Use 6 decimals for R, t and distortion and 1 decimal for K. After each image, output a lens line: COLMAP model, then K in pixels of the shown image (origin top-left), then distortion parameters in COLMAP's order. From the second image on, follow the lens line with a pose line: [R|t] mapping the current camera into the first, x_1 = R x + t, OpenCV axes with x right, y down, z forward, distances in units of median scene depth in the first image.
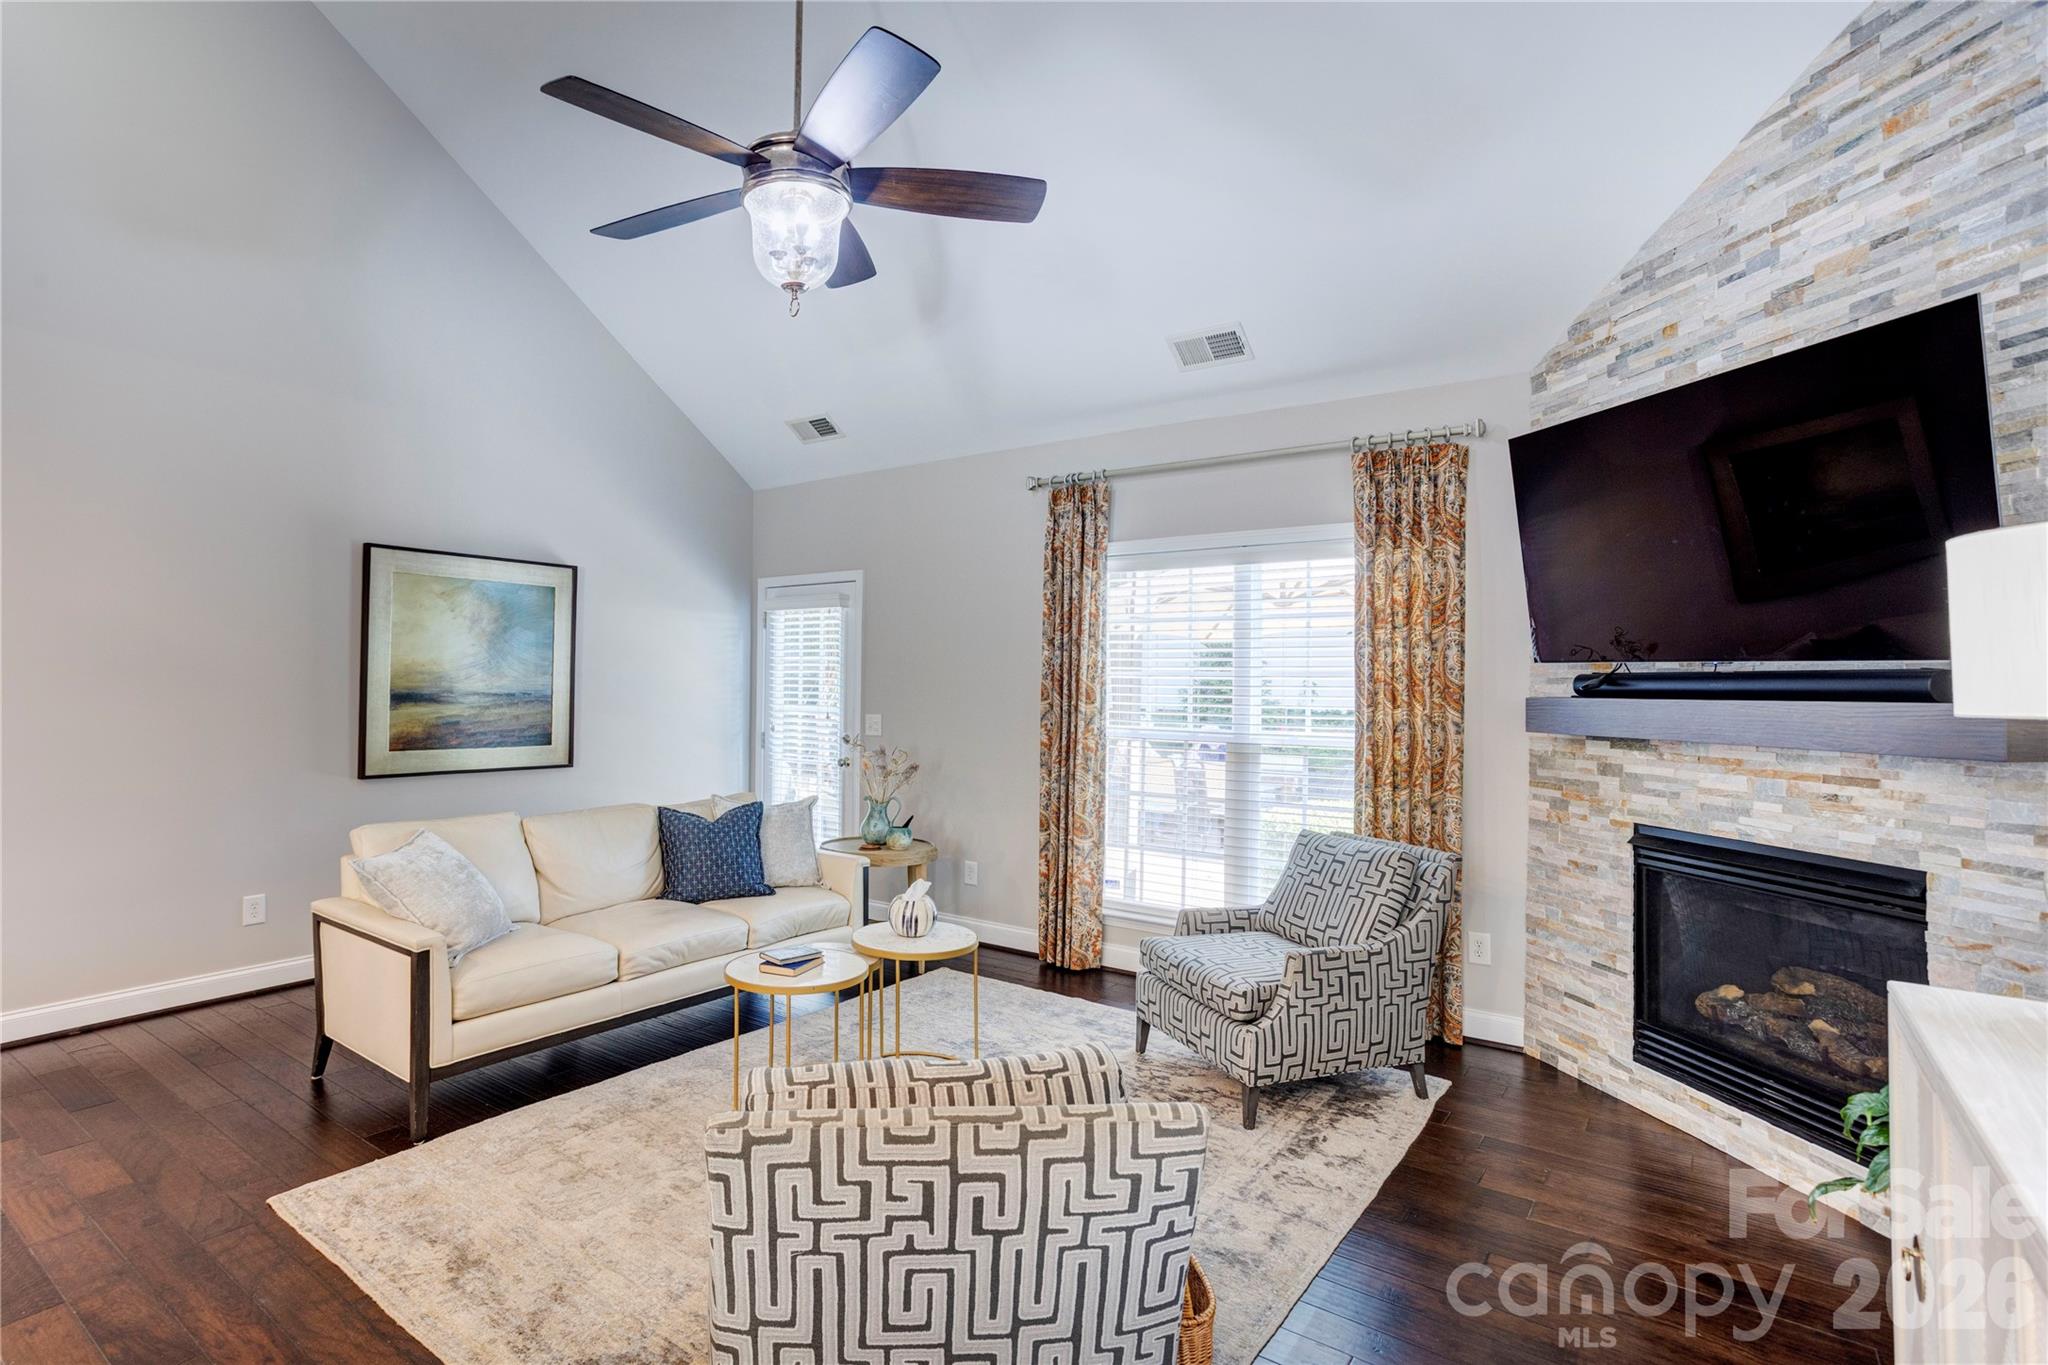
lens RADIAL K [[999.9, 0, 983.3], [0, 999.9, 667.5], [0, 0, 1]] dist [-0.031438, 0.021707]
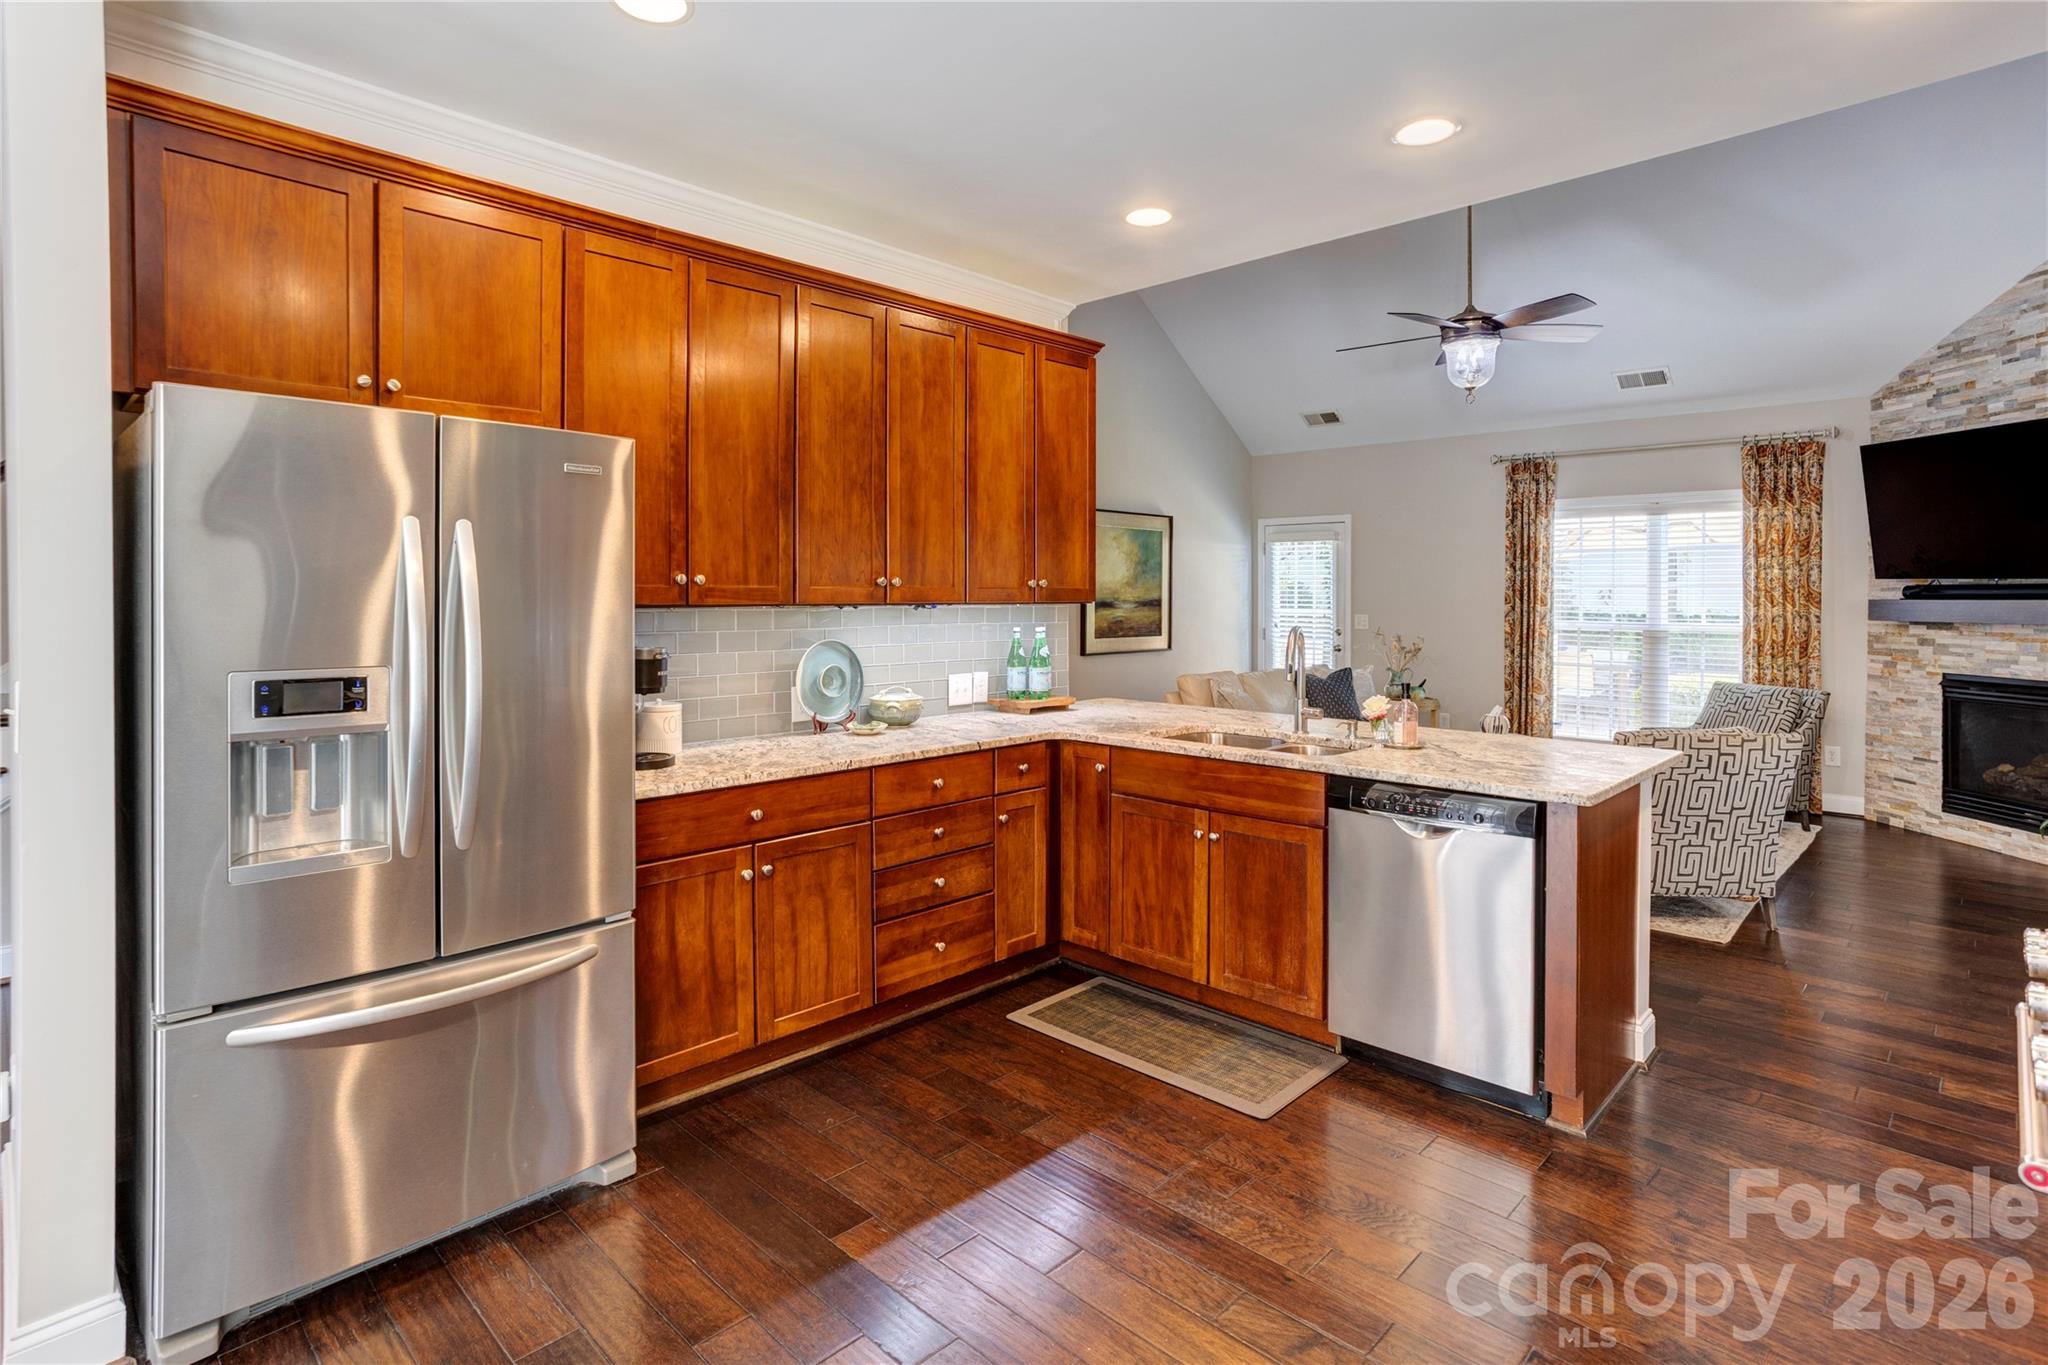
lens RADIAL K [[999.9, 0, 1062.9], [0, 999.9, 597.1], [0, 0, 1]] dist [-0.031438, 0.021707]
pose [[0.992428, -0.005800, -0.122688, -0.596417], [0.008327, 0.999763, 0.020091, -0.018776], [0.122543, -0.020960, 0.992242, -0.816721]]
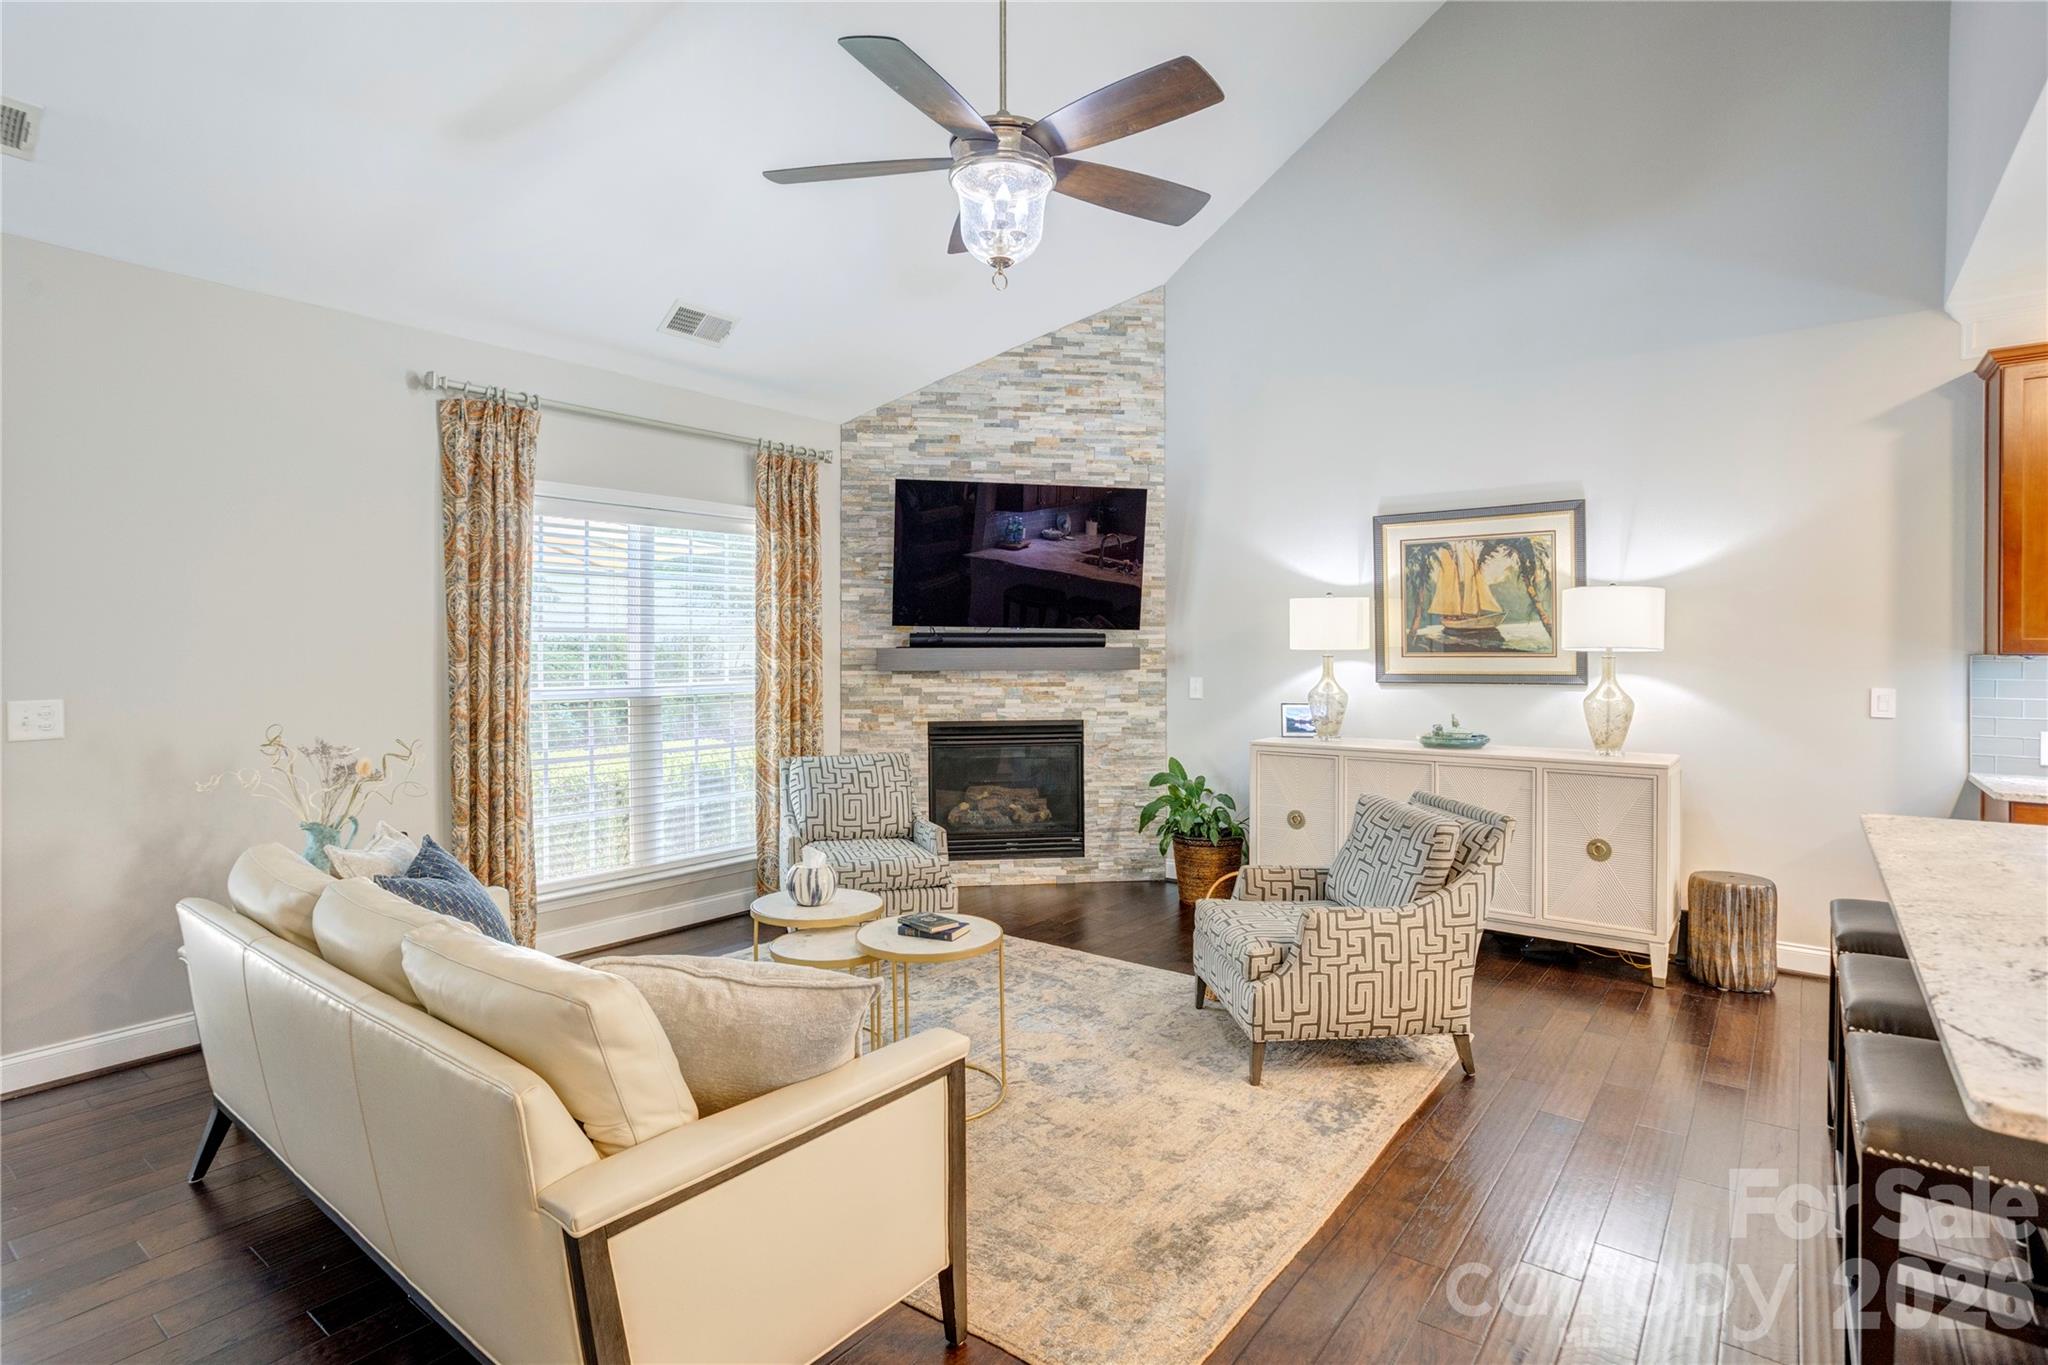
lens RADIAL K [[999.9, 0, 989.2], [0, 999.9, 617.0], [0, 0, 1]] dist [-0.031438, 0.021707]
pose [[0.067128, 0.013580, 0.997652, -0.973893], [-0.019186, 0.999740, -0.012317, -0.001848], [-0.997560, -0.018314, 0.067371, 0.738474]]
